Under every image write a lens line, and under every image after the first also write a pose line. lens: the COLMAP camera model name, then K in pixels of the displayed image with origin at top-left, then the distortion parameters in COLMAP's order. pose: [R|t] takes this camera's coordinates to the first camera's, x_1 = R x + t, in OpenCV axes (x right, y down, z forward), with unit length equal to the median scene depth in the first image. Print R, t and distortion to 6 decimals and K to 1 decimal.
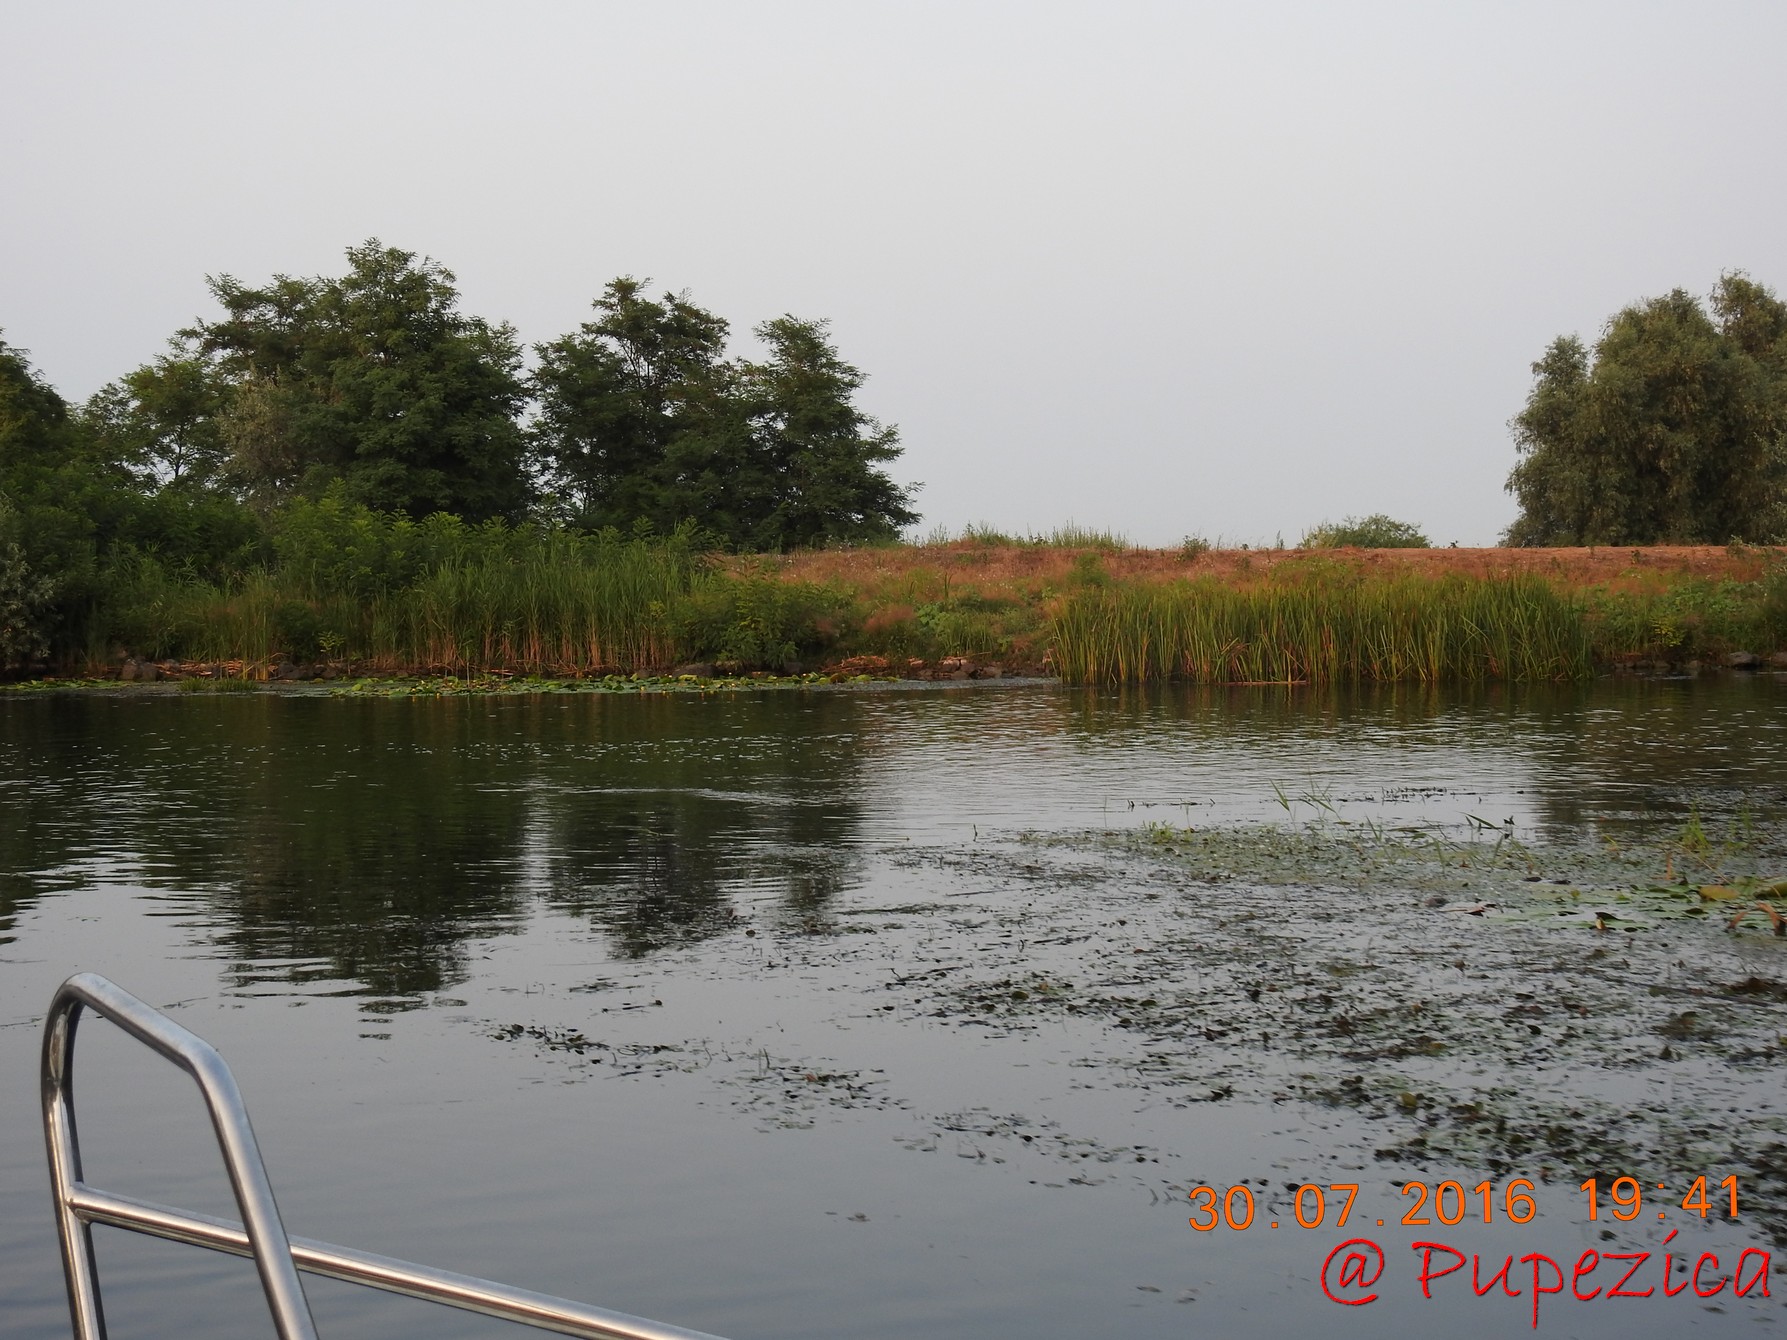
lens RADIAL K [[2826.4, 0, 893.5], [0, 2826.4, 886.6], [0, 0, 1]] dist [-0.009657, 0.007351]
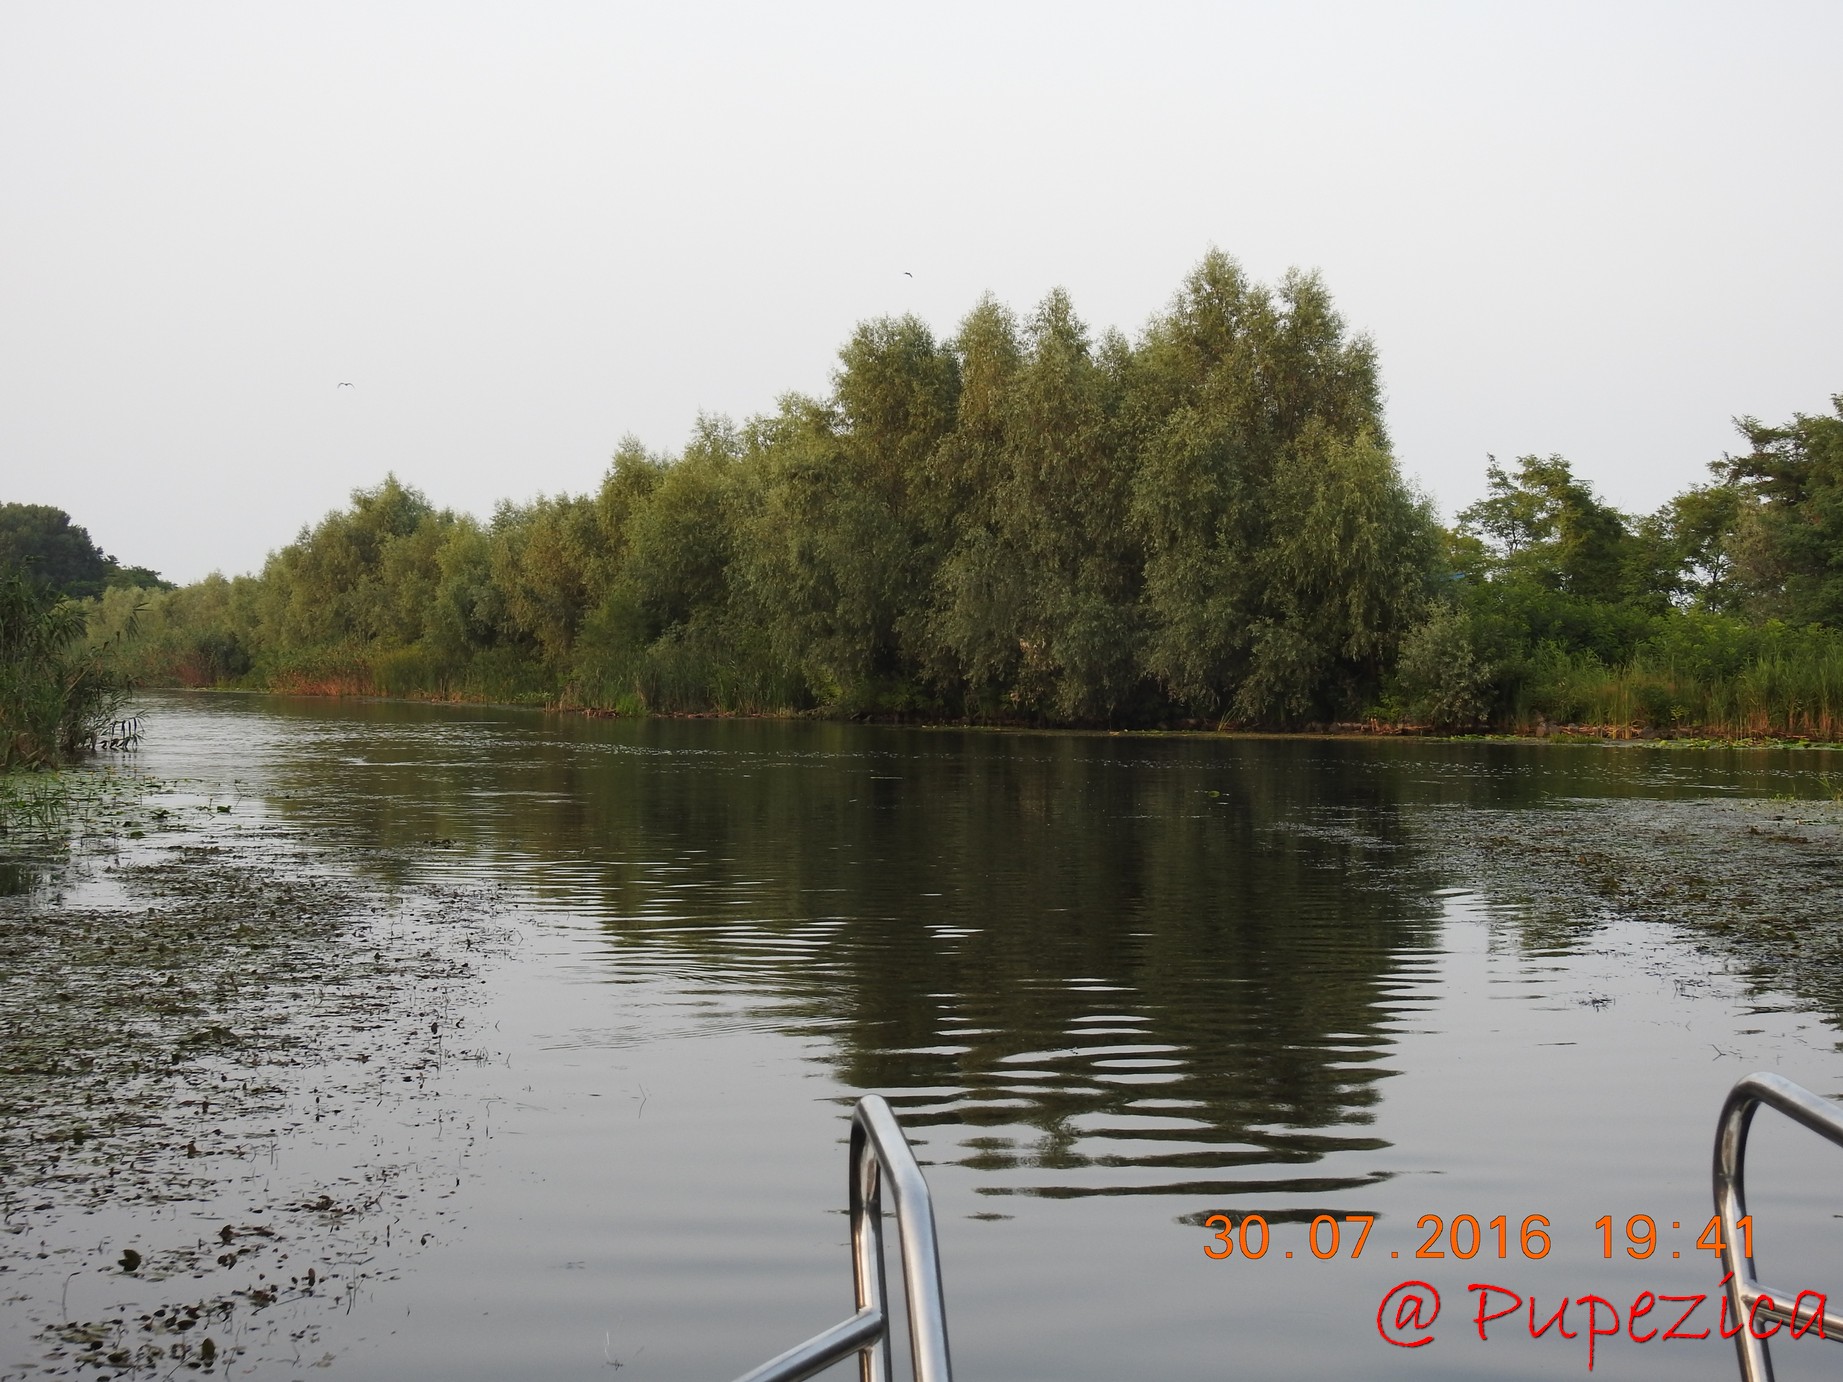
lens RADIAL K [[2972.3, 0, 921.5], [0, 2972.3, 691.0], [0, 0, 1]] dist [-0.001634, -0.006335]
pose [[0.841782, 0.014071, -0.539635, 0.166476], [-0.068707, 0.994323, -0.081248, 0.028415], [0.535428, 0.105470, 0.837970, -0.256660]]
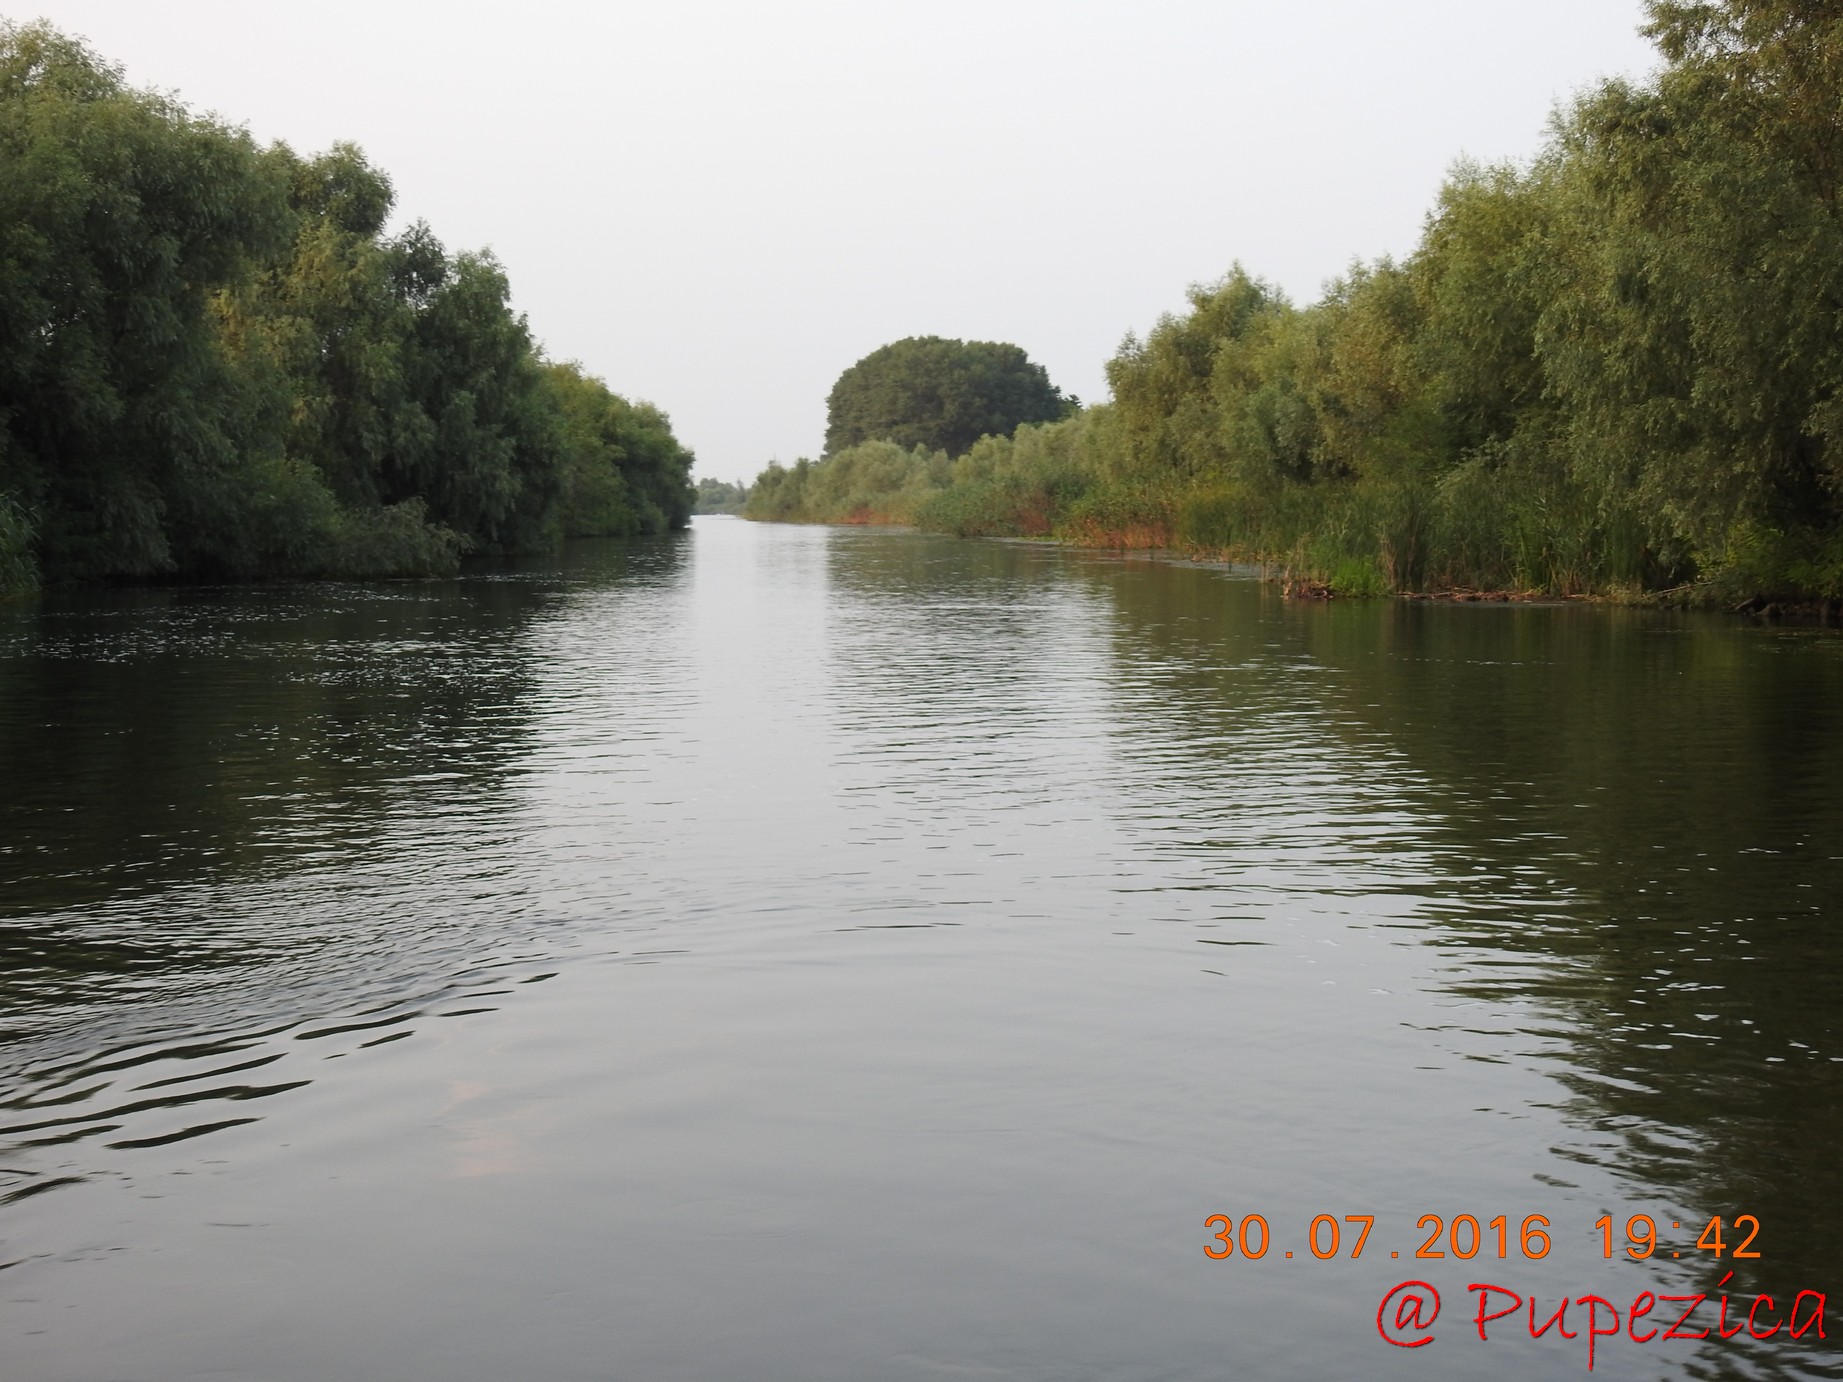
lens RADIAL K [[2972.3, 0, 921.5], [0, 2972.3, 691.0], [0, 0, 1]] dist [-0.001634, -0.006335]
pose [[0.610236, 0.057549, -0.790127, -0.111900], [-0.095653, 0.995414, -0.001375, -0.020854], [0.786424, 0.076417, 0.612942, 0.212776]]
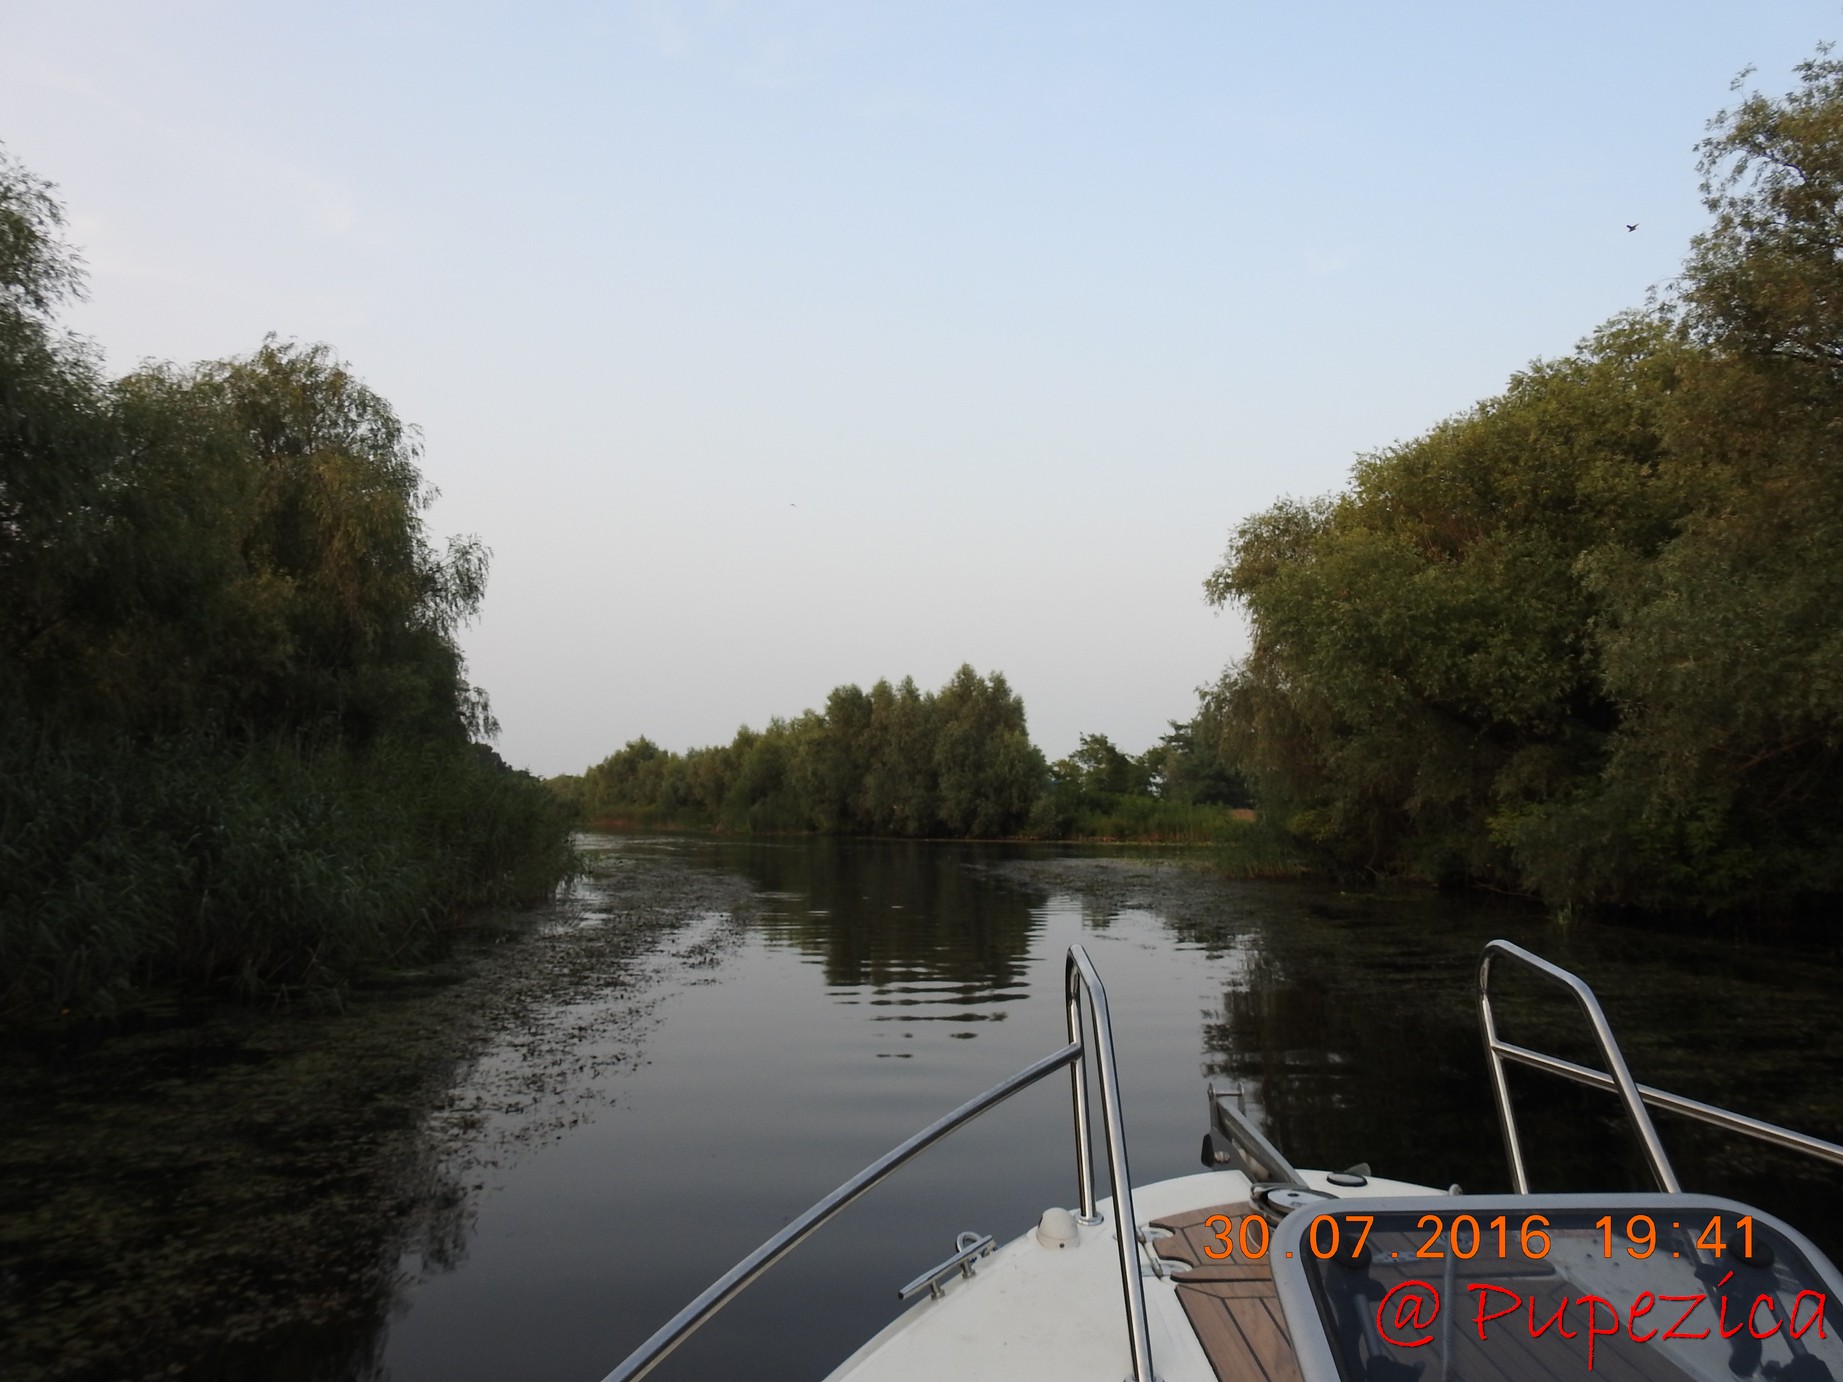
lens RADIAL K [[1310.6, 0, 921.5], [0, 1310.6, 691.0], [0, 0, 1]] dist [-0.036135, -0.000085]
pose [[0.866122, -0.035597, -0.498564, 0.277499], [-0.066027, 0.980571, -0.184717, 0.044678], [0.495453, 0.192906, 0.846944, -0.424373]]
